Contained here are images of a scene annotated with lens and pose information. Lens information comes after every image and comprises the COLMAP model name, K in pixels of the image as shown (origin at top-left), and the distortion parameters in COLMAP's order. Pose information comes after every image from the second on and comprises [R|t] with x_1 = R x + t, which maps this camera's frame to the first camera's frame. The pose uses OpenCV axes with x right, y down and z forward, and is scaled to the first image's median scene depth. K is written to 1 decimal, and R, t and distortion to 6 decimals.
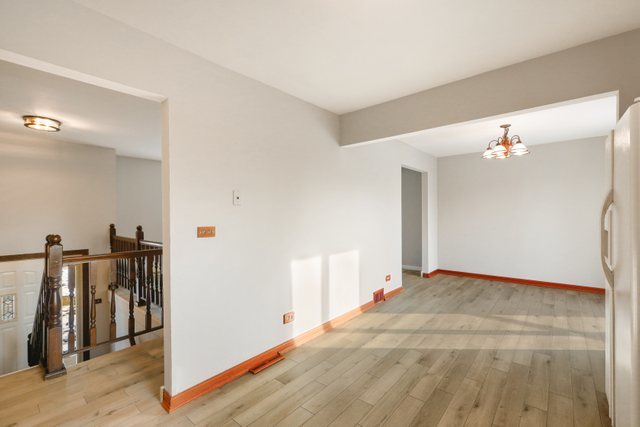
lens RADIAL K [[283.1, 0, 319.3], [0, 283.1, 214.1], [0, 0, 1]] dist [-0.000265, 0.000398]
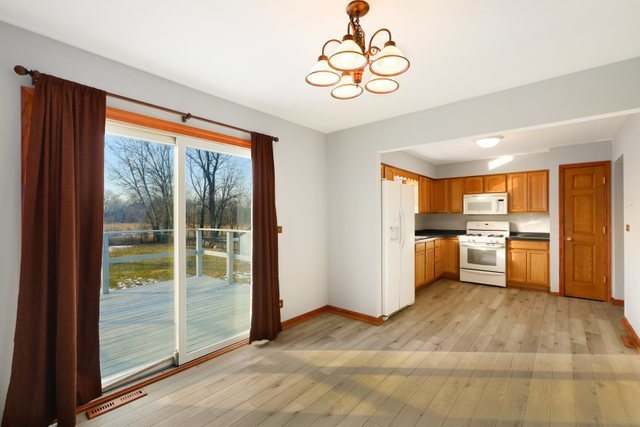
lens RADIAL K [[283.1, 0, 319.3], [0, 283.1, 214.1], [0, 0, 1]] dist [-0.000265, 0.000398]
pose [[-0.999919, 0.012266, 0.003351, 0.911571], [0.012249, 0.999913, -0.004989, -0.018463], [-0.003412, -0.004947, -0.999982, 1.797359]]
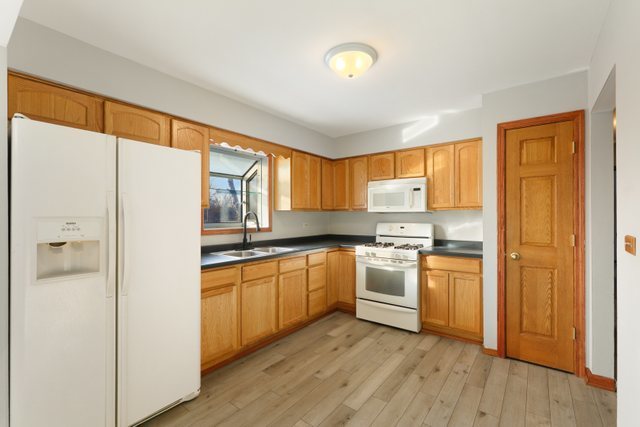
lens RADIAL K [[283.1, 0, 319.3], [0, 283.1, 214.1], [0, 0, 1]] dist [-0.000265, 0.000398]
pose [[-0.998604, 0.013019, -0.051194, 0.202976], [0.013075, 0.999914, -0.000772, -0.007295], [0.051179, -0.001441, -0.998688, 1.092677]]
